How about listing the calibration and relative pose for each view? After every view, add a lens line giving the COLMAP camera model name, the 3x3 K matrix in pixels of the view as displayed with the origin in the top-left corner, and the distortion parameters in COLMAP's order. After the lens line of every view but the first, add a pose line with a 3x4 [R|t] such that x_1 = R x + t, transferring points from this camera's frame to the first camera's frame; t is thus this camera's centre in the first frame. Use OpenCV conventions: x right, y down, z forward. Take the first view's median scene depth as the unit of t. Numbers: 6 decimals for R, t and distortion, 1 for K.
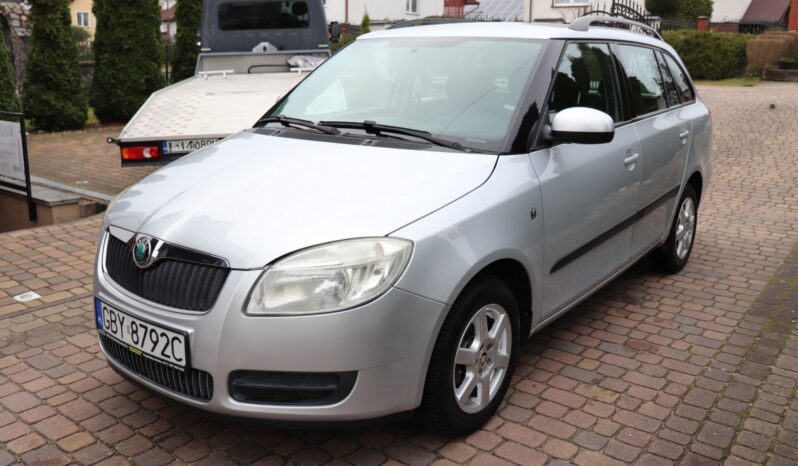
lens RADIAL K [[694.6, 0, 399.0], [0, 694.6, 233.0], [0, 0, 1]] dist [-0.135108, 0.004217]
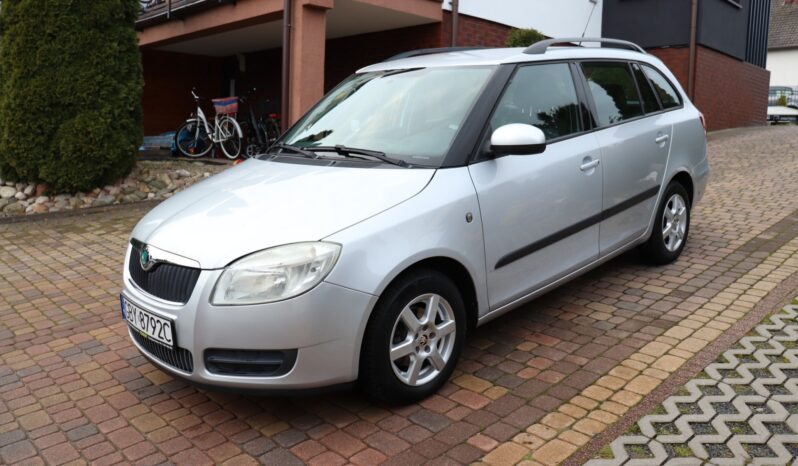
lens RADIAL K [[652.4, 0, 399.0], [0, 652.4, 233.0], [0, 0, 1]] dist [-0.165321, 0.139904]
pose [[0.986660, -0.029965, -0.160010, 0.300971], [0.028764, 0.999538, -0.009819, 0.006148], [0.160230, 0.005086, 0.987067, -0.123774]]
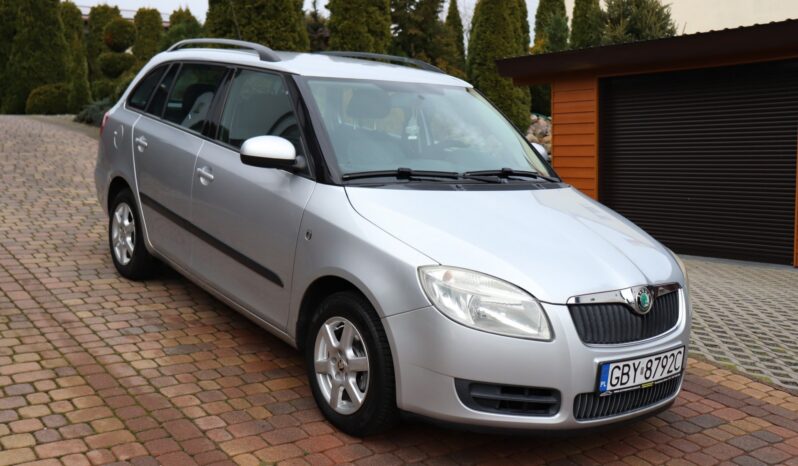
lens RADIAL K [[833.6, 0, 399.0], [0, 833.6, 233.0], [0, 0, 1]] dist [-0.013131, 0.002352]
pose [[0.262589, -0.171738, 0.949502, -1.870659], [0.153625, 0.978923, 0.134574, -0.351316], [-0.952600, 0.110529, 0.283437, 1.001908]]
